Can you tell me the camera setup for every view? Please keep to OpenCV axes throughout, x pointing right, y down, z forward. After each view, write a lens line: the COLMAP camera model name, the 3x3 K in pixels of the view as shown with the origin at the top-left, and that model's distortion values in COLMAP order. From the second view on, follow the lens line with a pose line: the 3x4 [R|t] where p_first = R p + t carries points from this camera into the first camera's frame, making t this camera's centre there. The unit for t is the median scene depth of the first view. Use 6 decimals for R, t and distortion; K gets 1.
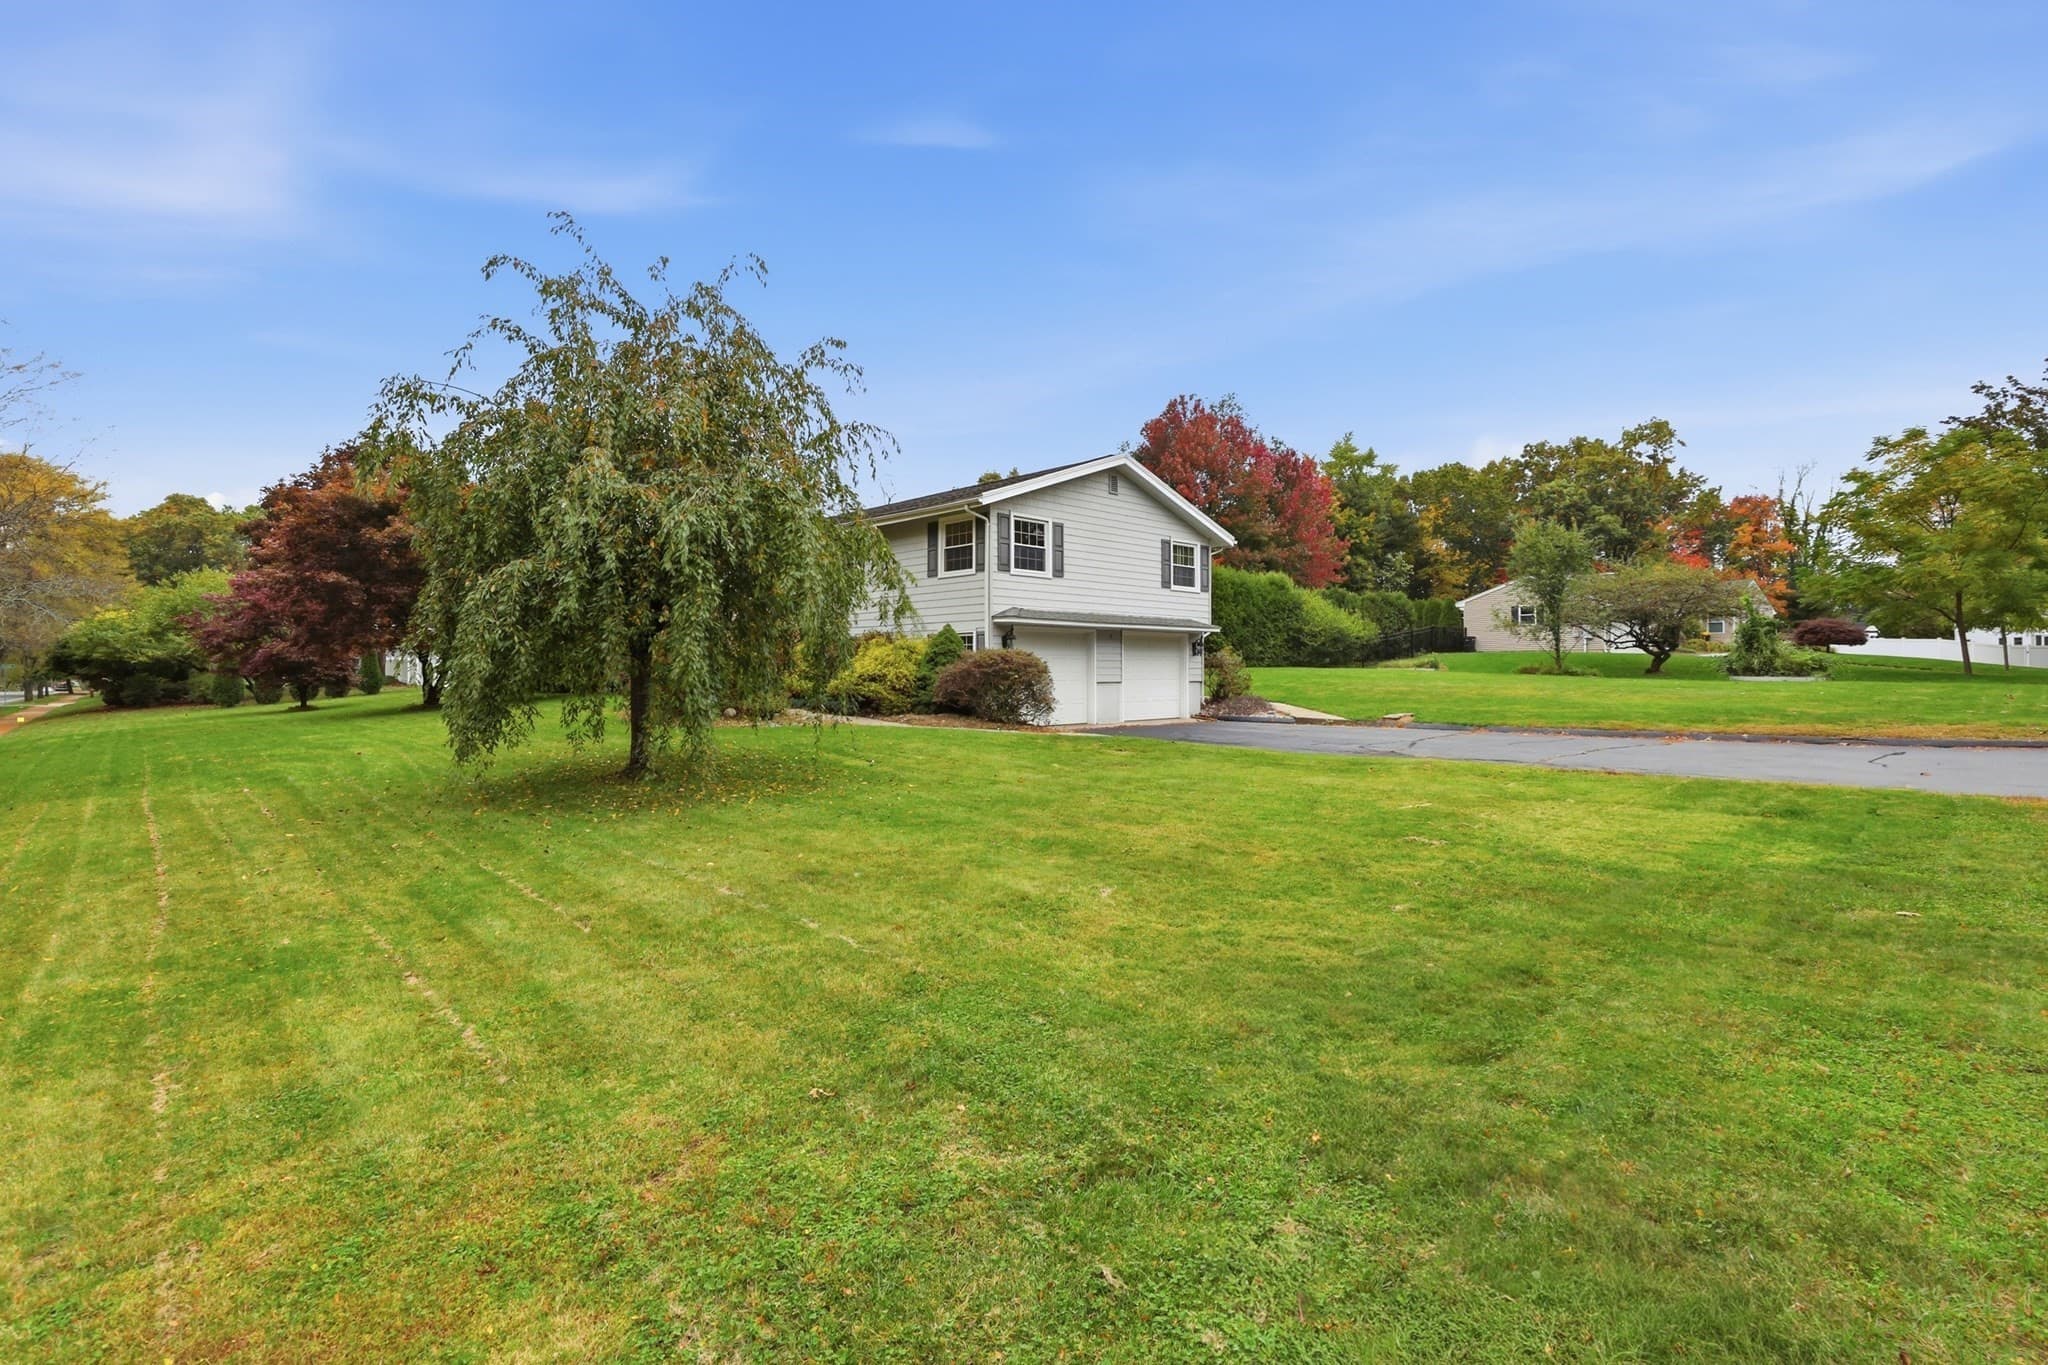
lens RADIAL K [[923.3, 0, 1024.0], [0, 923.3, 682.5], [0, 0, 1]] dist [0.024285, 0.000060]
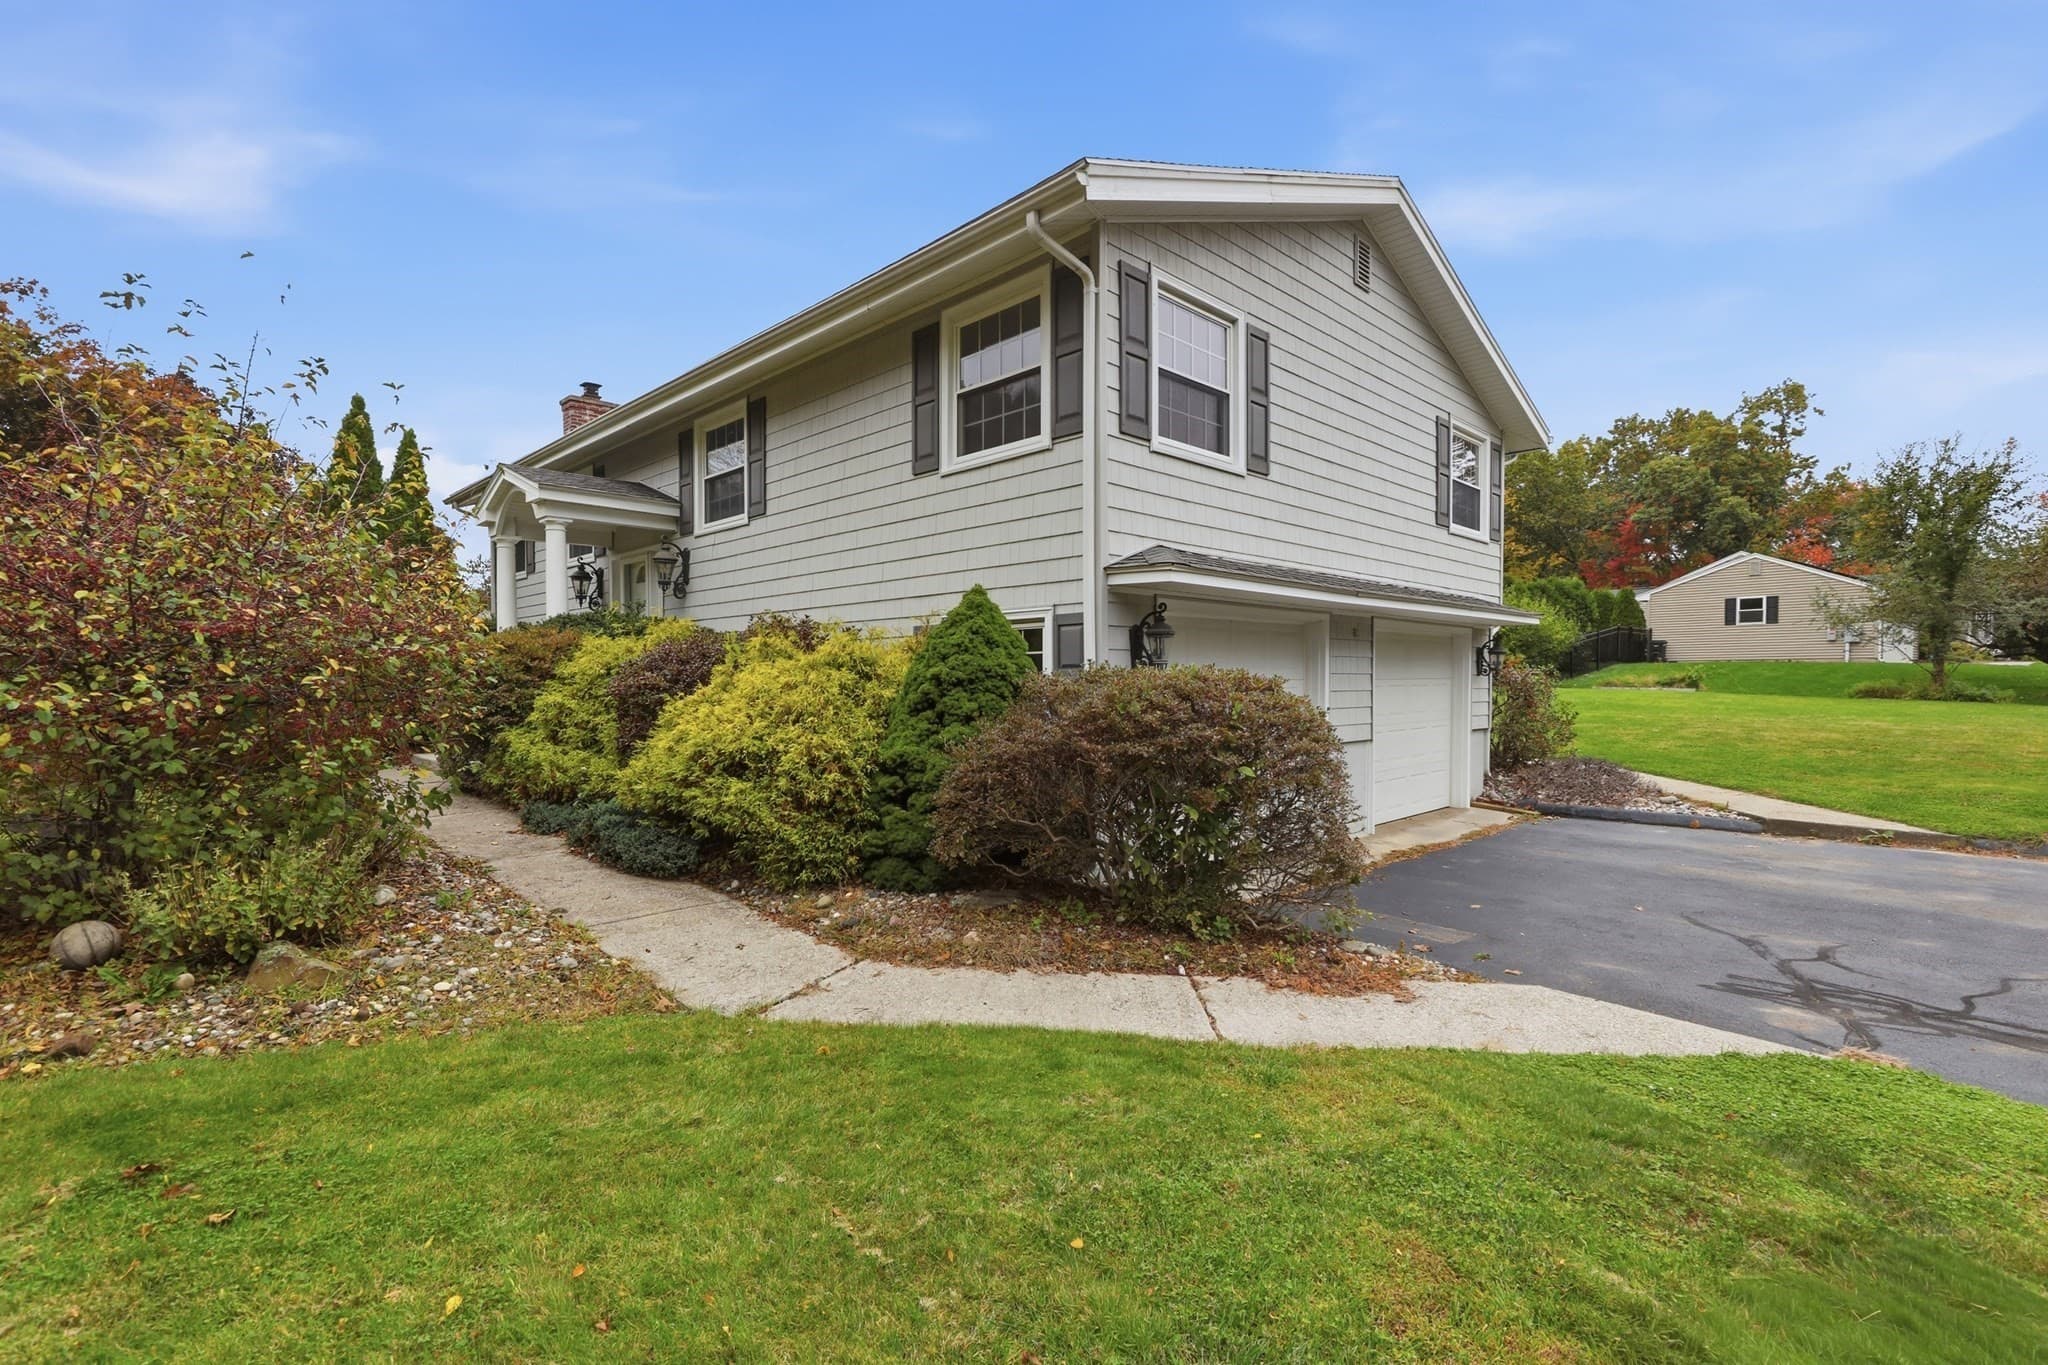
lens RADIAL K [[923.8, 0, 1029.3], [0, 923.8, 714.7], [0, 0, 1]] dist [-0.000169, -0.000024]
pose [[0.999848, -0.004454, 0.016860, -0.065001], [0.004032, 0.999680, 0.024972, -0.025832], [-0.016966, -0.024900, 0.999546, 0.634385]]
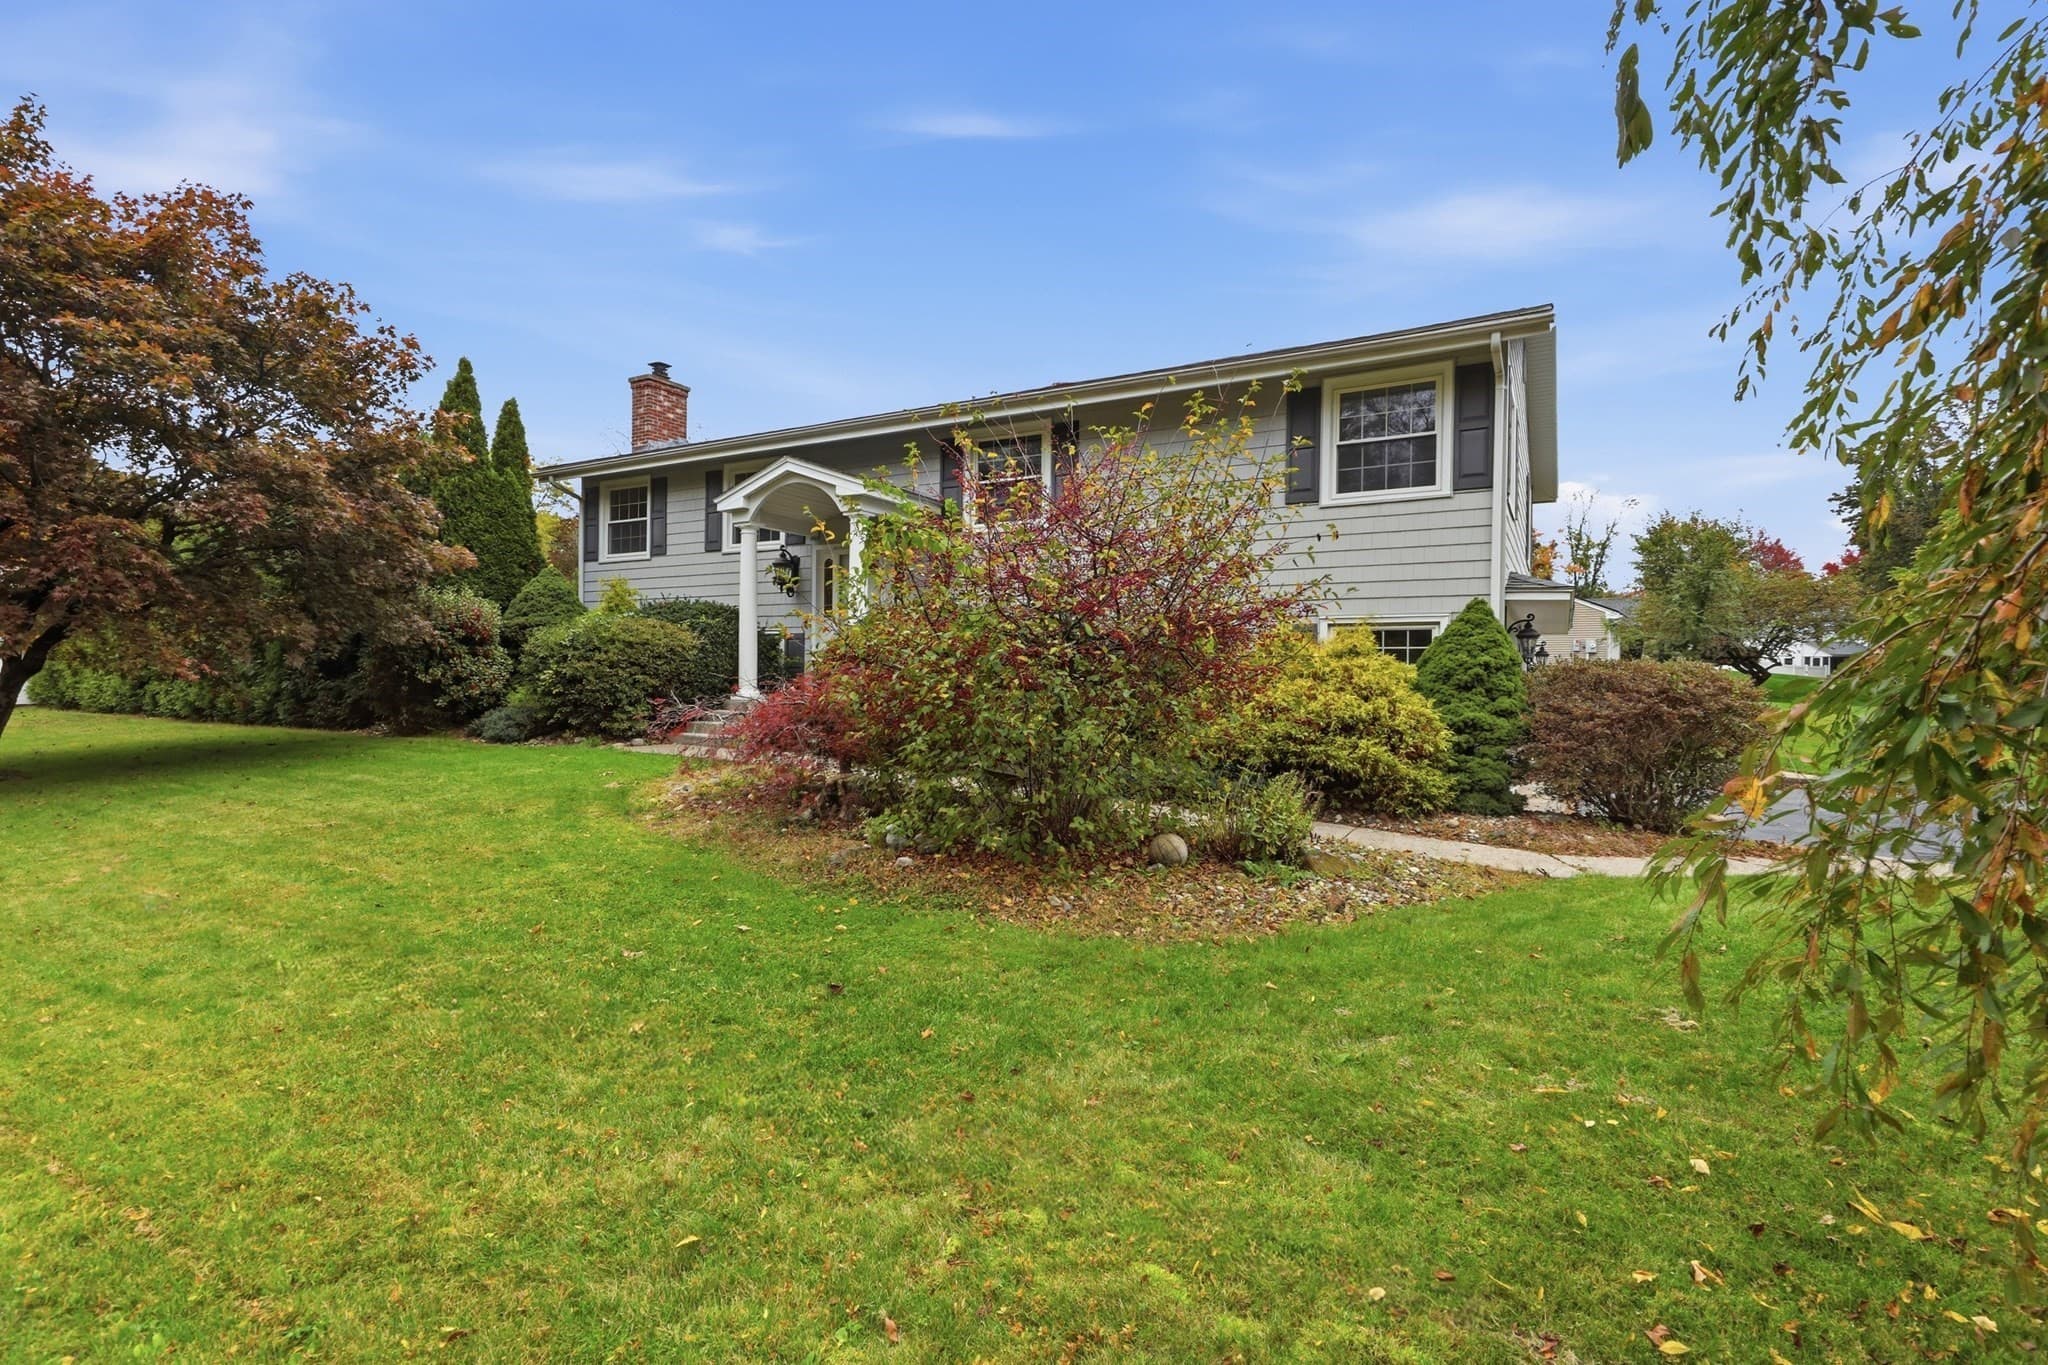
lens RADIAL K [[923.3, 0, 1024.0], [0, 923.3, 682.5], [0, 0, 1]] dist [0.024285, 0.000060]
pose [[0.955872, -0.002473, 0.293773, -0.385314], [0.001483, 0.999992, 0.003591, -0.024076], [-0.293780, -0.002997, 0.955868, 0.596137]]
